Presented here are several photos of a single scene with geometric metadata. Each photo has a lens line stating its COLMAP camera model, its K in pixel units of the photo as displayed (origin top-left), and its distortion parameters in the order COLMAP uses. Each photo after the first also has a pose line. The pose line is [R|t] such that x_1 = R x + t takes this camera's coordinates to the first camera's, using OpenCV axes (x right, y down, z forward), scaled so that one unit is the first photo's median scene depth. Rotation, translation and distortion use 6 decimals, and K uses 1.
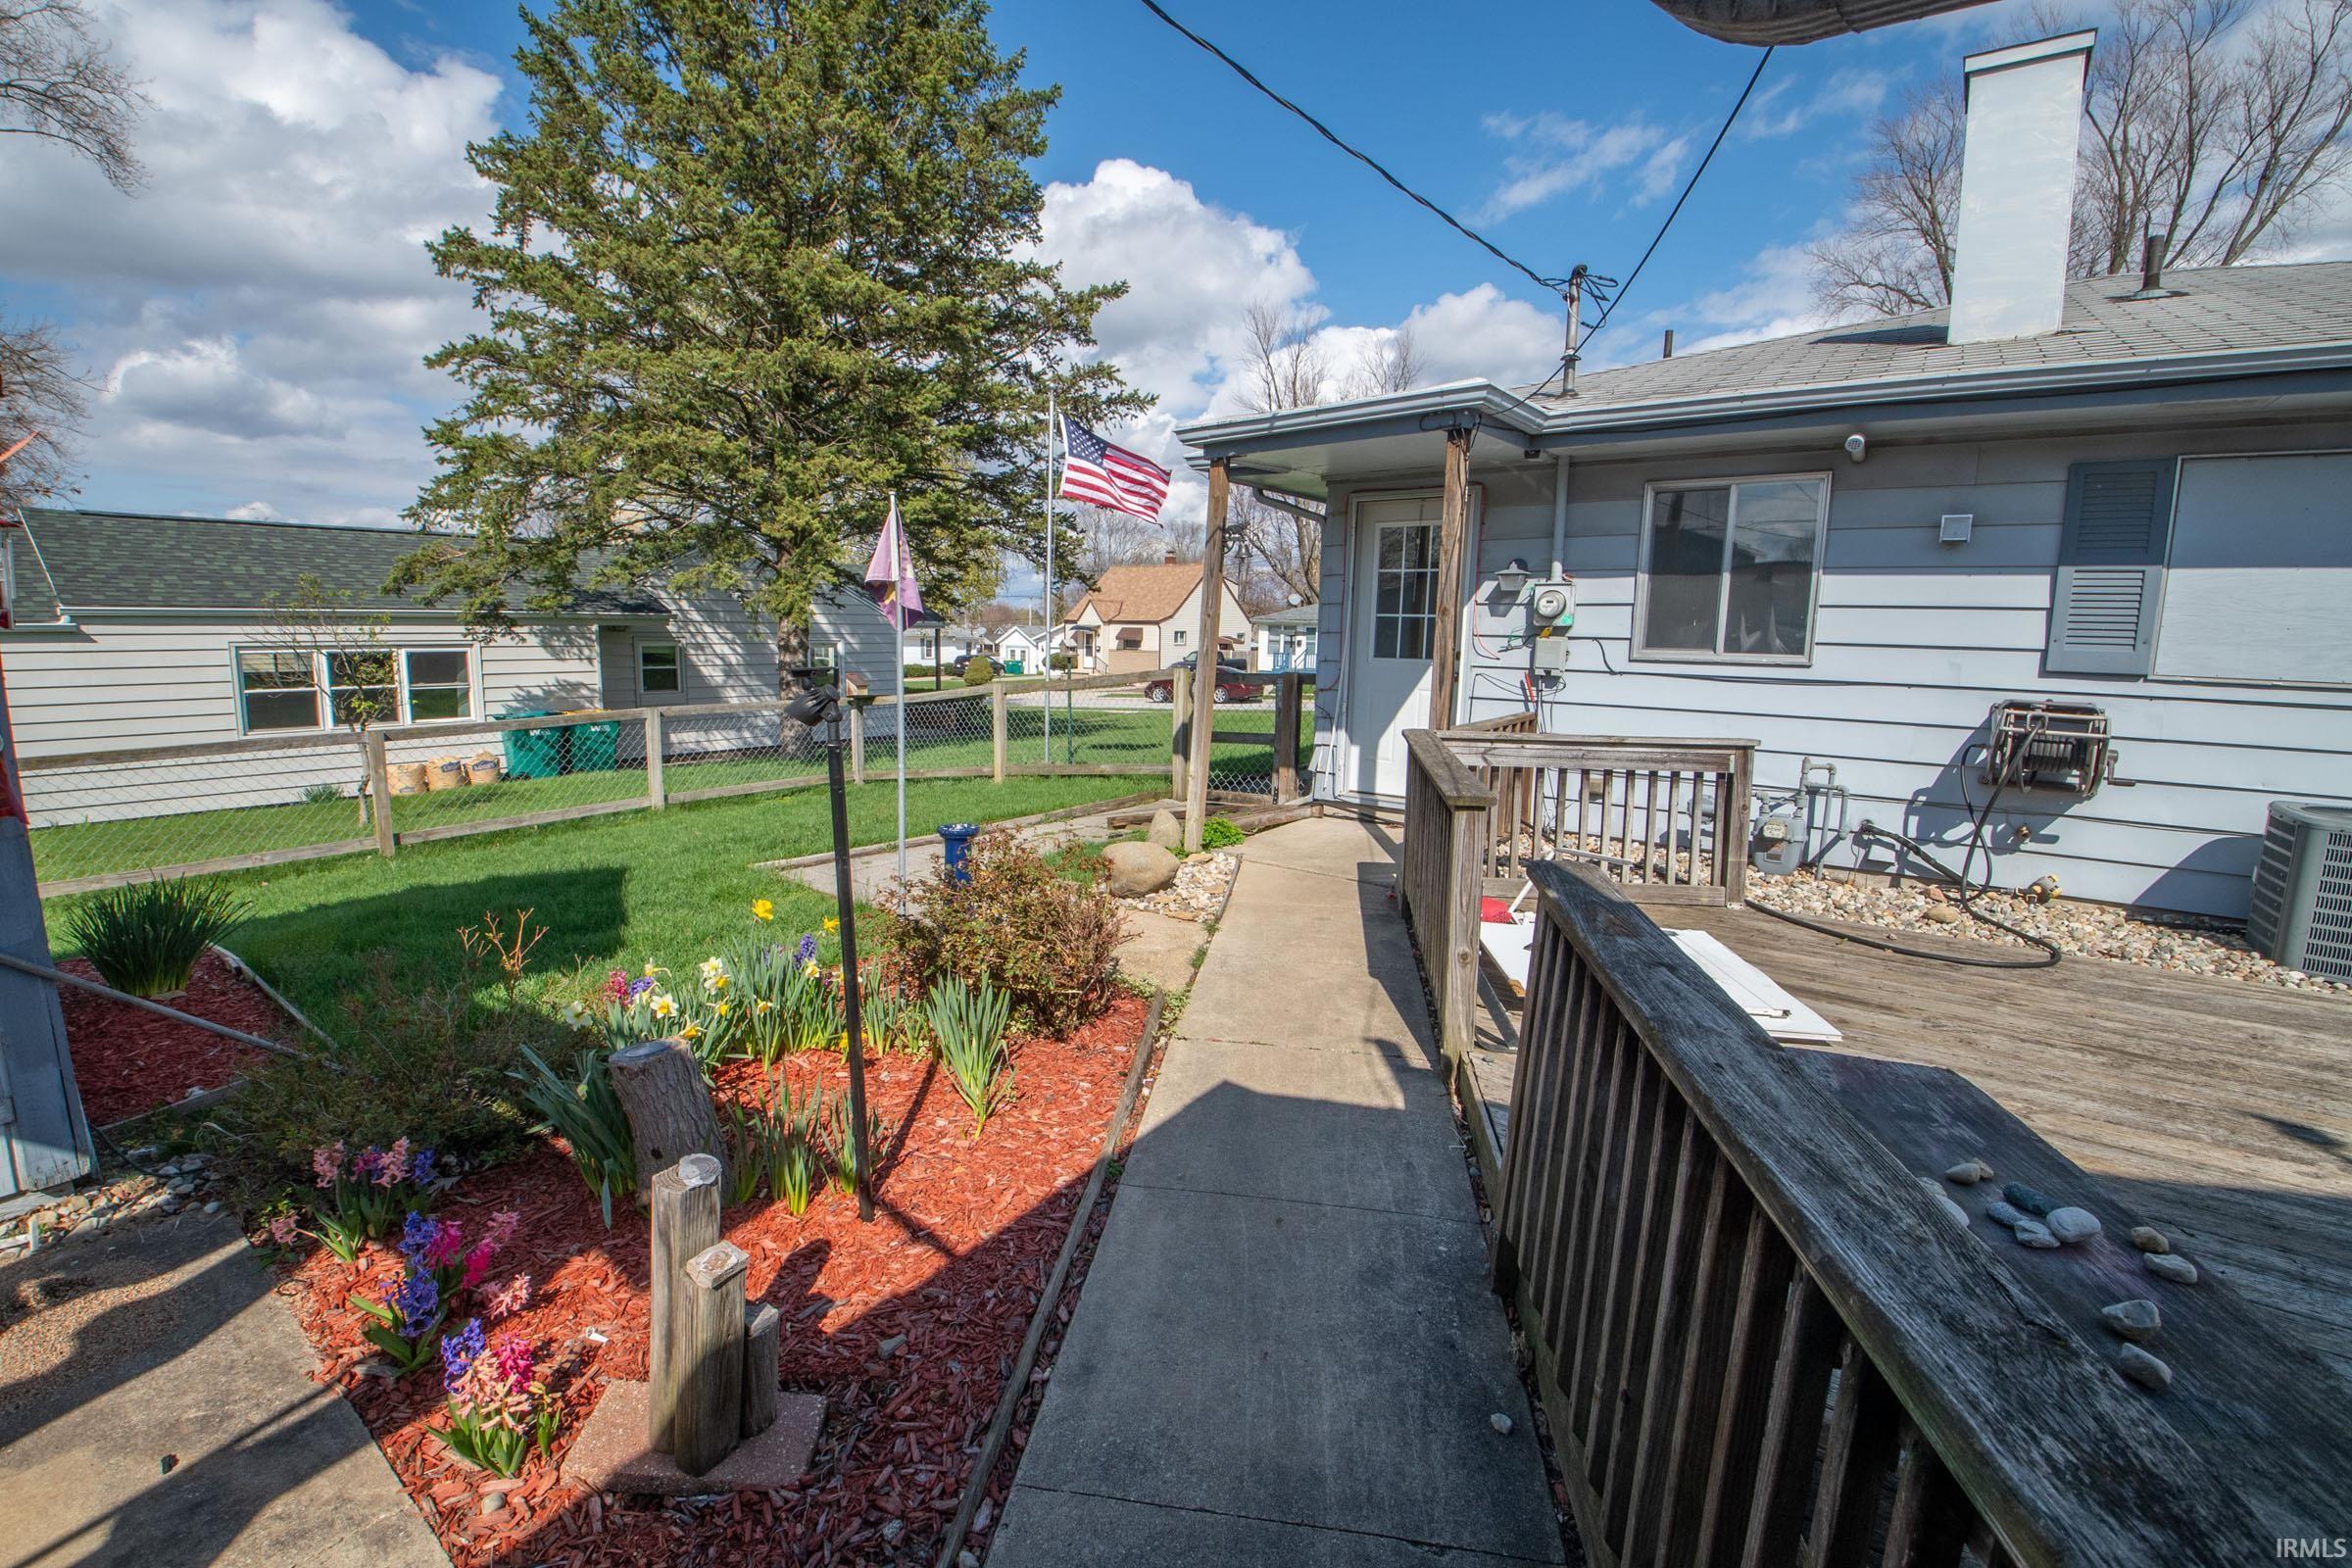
lens RADIAL K [[1067.9, 0, 1107.4], [0, 1067.9, 776.3], [0, 0, 1]] dist [-0.001389, -0.017940]
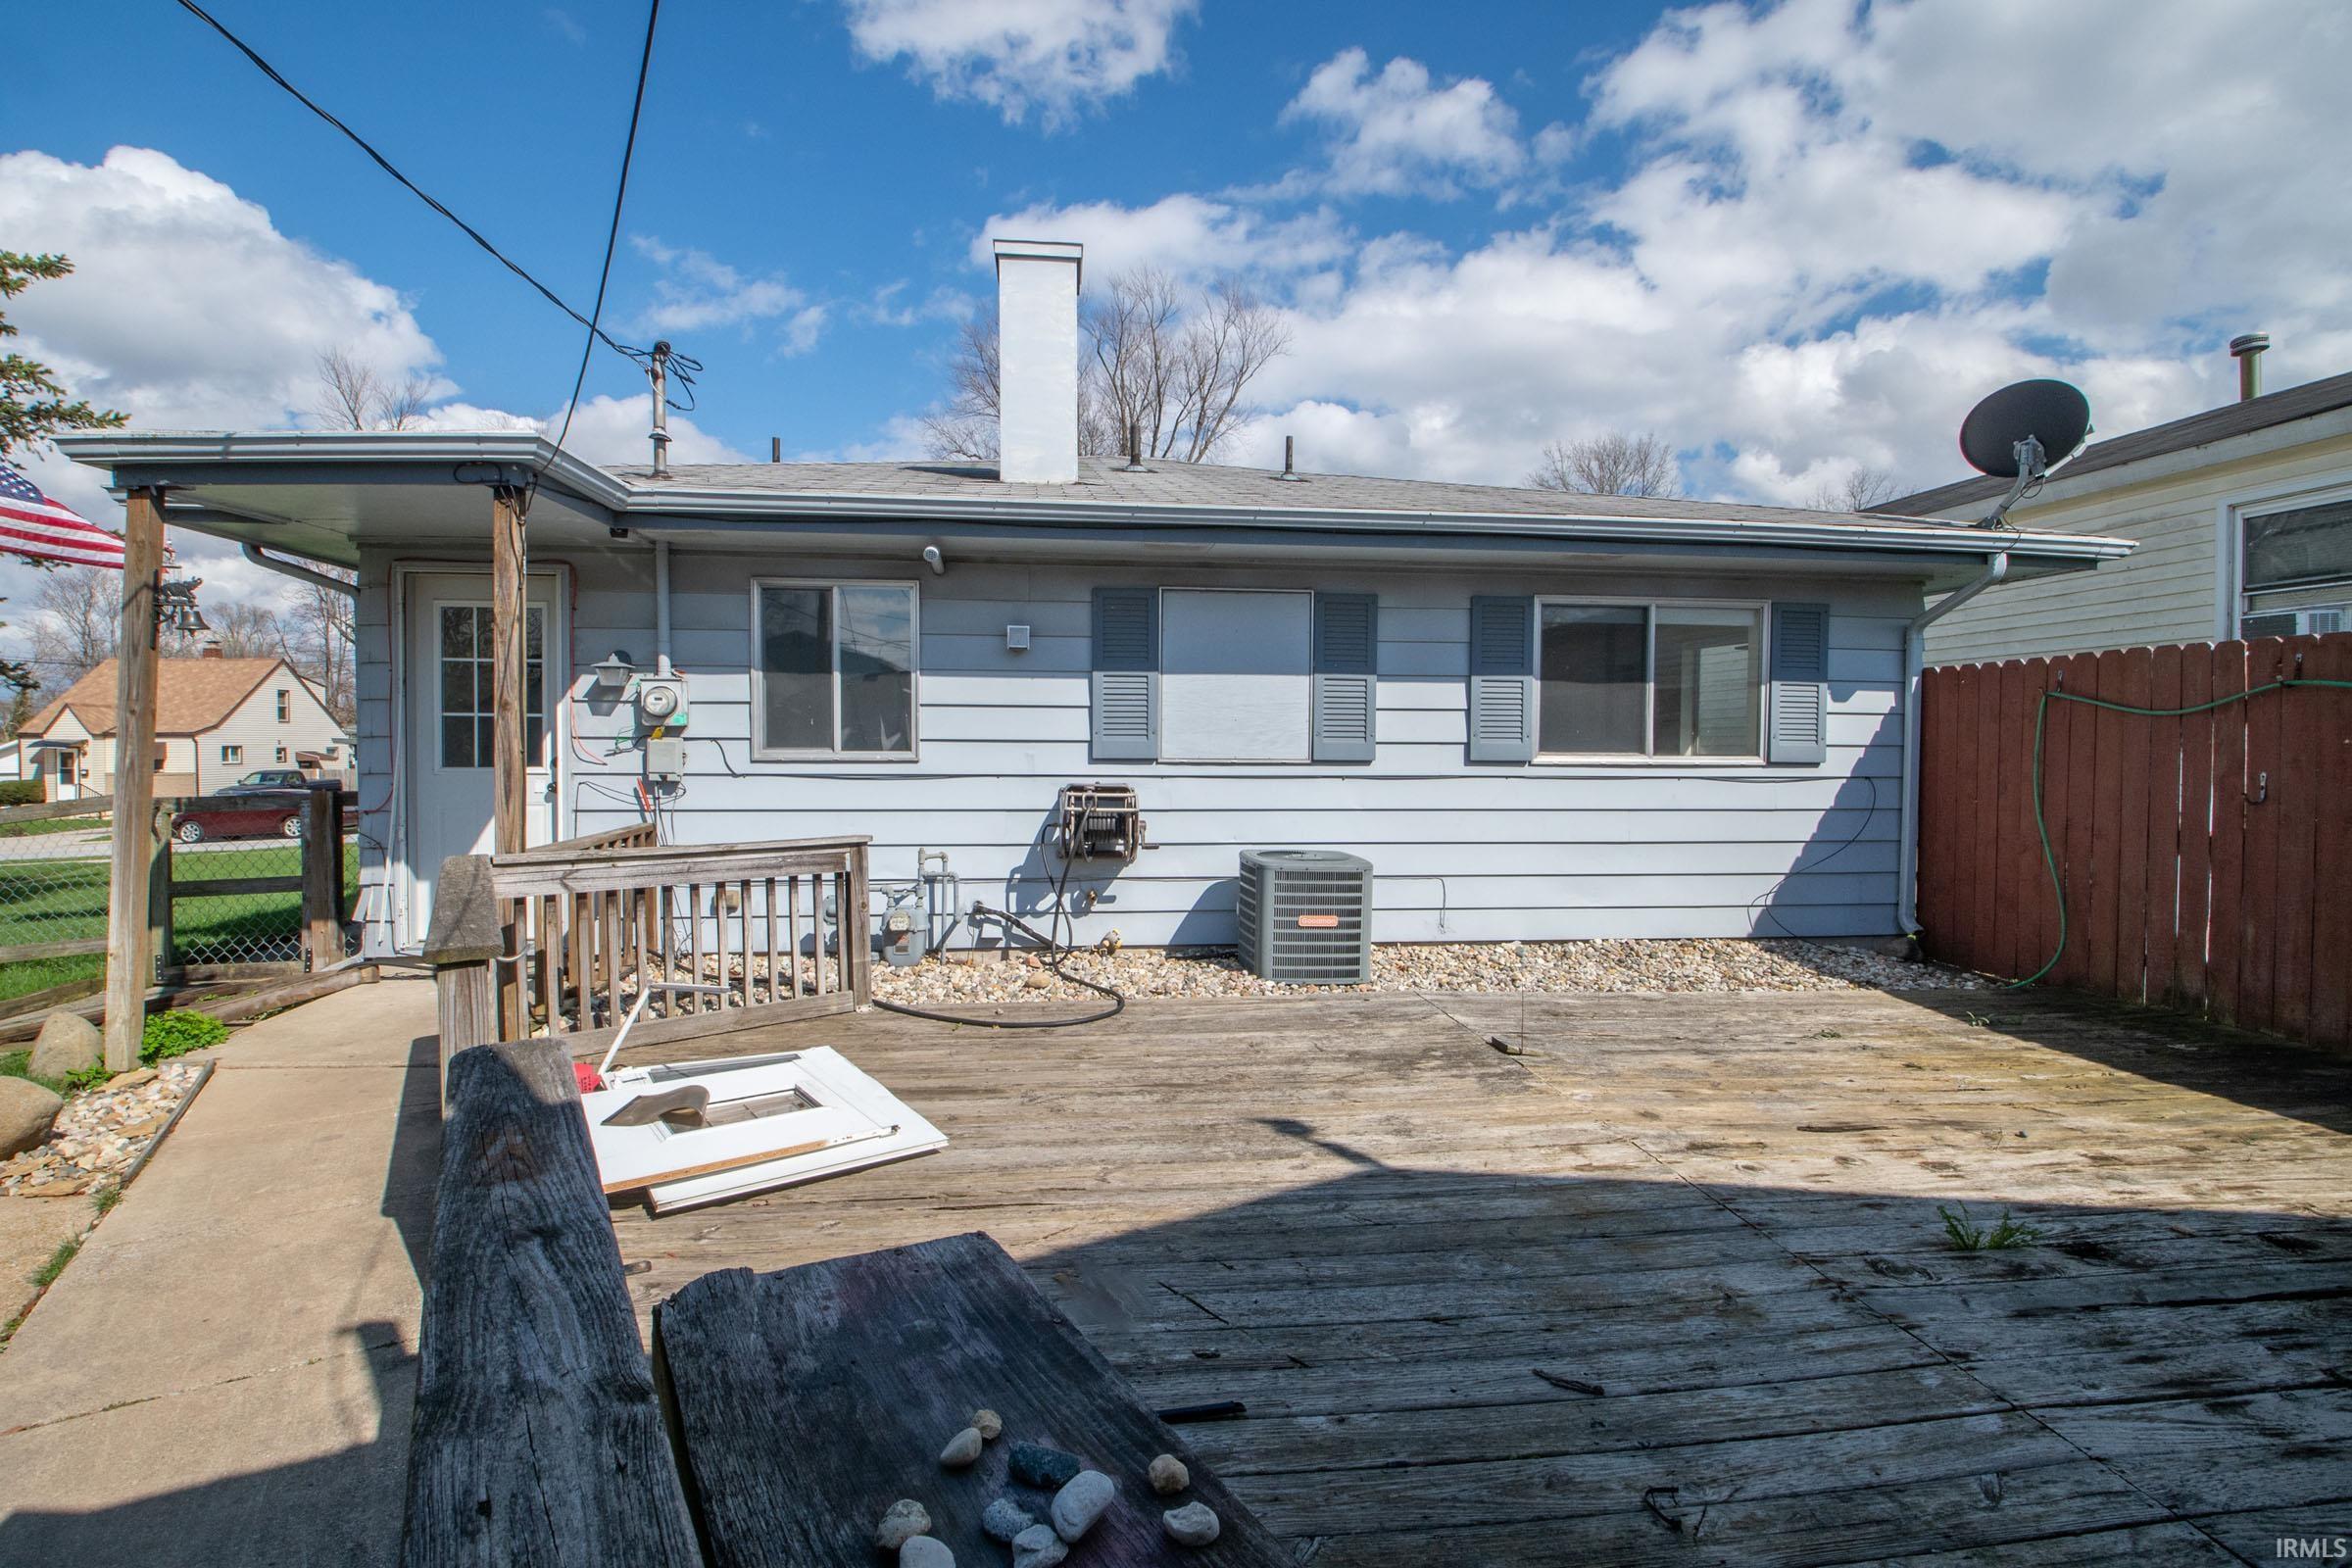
lens RADIAL K [[1043.1, 0, 1183.3], [0, 1043.1, 741.2], [0, 0, 1]] dist [-0.002858, -0.000793]
pose [[0.703990, -0.012545, 0.710099, 0.113764], [0.108747, 0.989958, -0.090322, -0.001350], [-0.701835, 0.140807, 0.698284, 0.092138]]
